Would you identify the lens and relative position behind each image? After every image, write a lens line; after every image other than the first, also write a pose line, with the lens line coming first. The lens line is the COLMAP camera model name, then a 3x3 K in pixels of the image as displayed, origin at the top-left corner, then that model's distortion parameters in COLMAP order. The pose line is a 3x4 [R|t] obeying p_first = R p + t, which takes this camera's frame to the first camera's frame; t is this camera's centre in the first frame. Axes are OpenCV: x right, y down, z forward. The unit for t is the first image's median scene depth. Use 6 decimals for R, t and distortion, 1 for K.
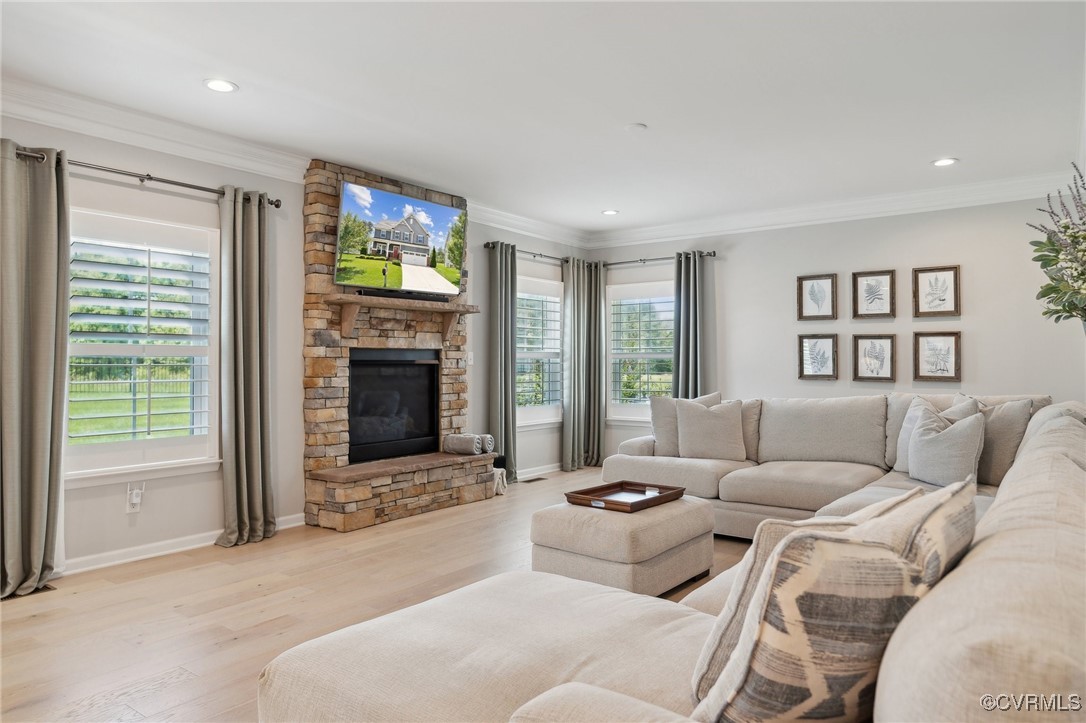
lens RADIAL K [[700.4, 0, 551.1], [0, 700.4, 351.8], [0, 0, 1]] dist [-0.000732, -0.001327]
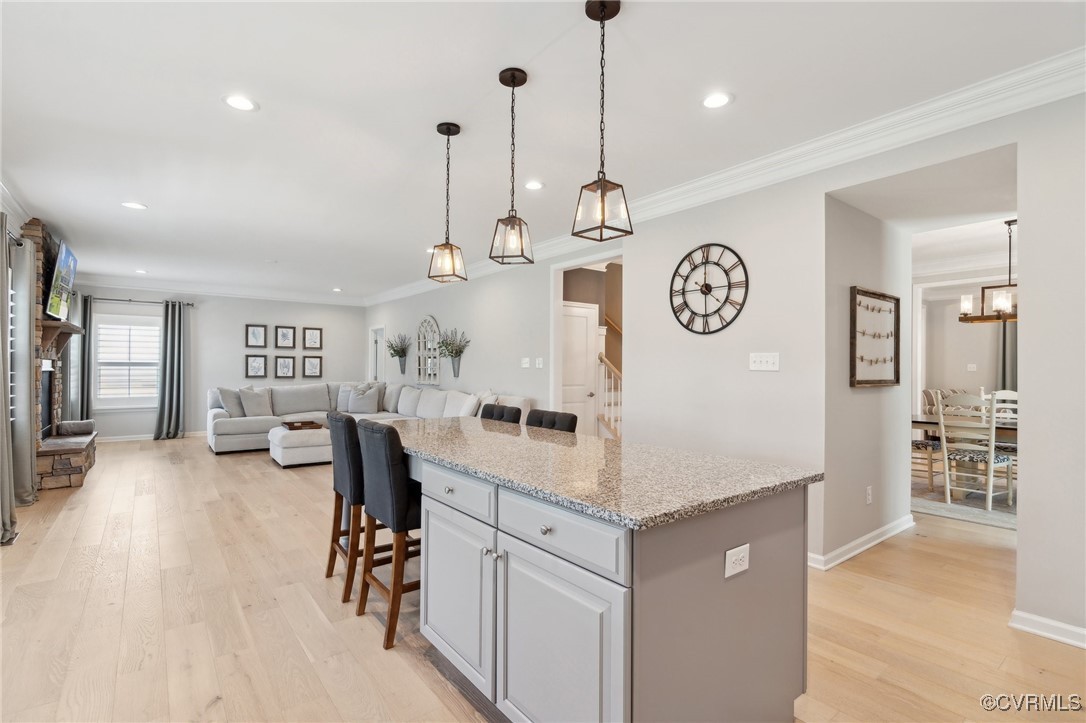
lens RADIAL K [[503.9, 0, 533.0], [0, 503.9, 366.9], [0, 0, 1]] dist [-0.001986, -0.000890]
pose [[0.282811, 0.004783, 0.959164, -0.828540], [-0.020760, 0.999784, 0.001135, -0.010079], [-0.958951, -0.020233, 0.282849, -0.159769]]
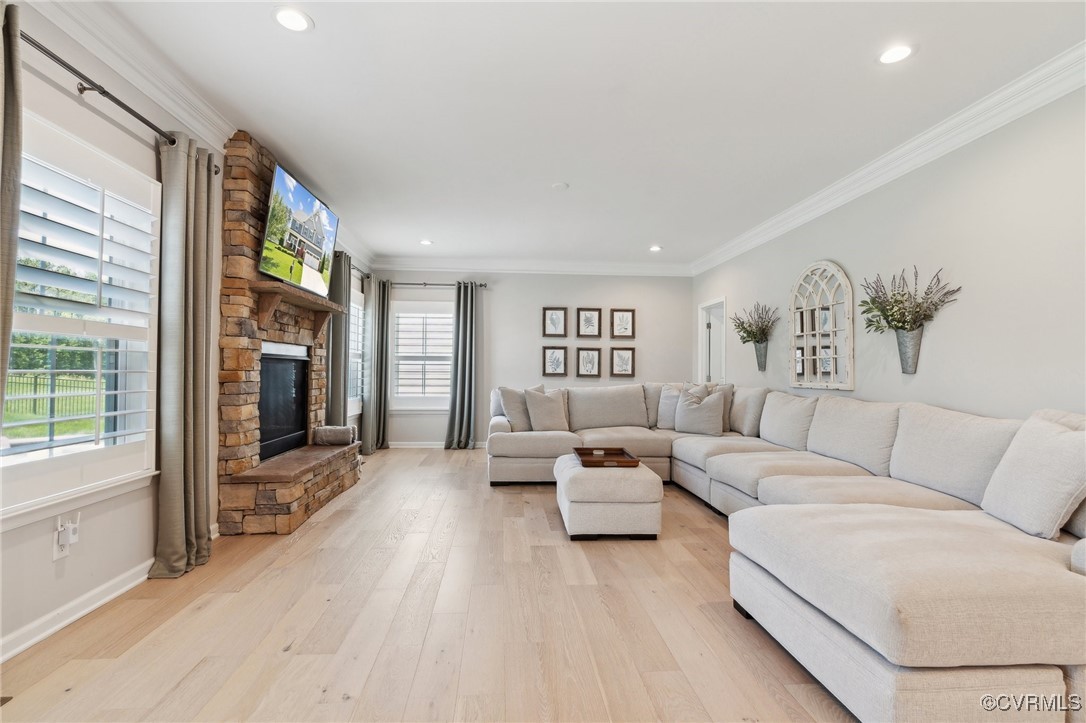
lens RADIAL K [[503.9, 0, 540.9], [0, 503.9, 361.2], [0, 0, 1]] dist [-0.001986, -0.000890]
pose [[0.758355, 0.020004, 0.651535, -0.387408], [-0.018466, 0.999787, -0.009203, 0.019350], [-0.651581, -0.005052, 0.758563, 0.209549]]
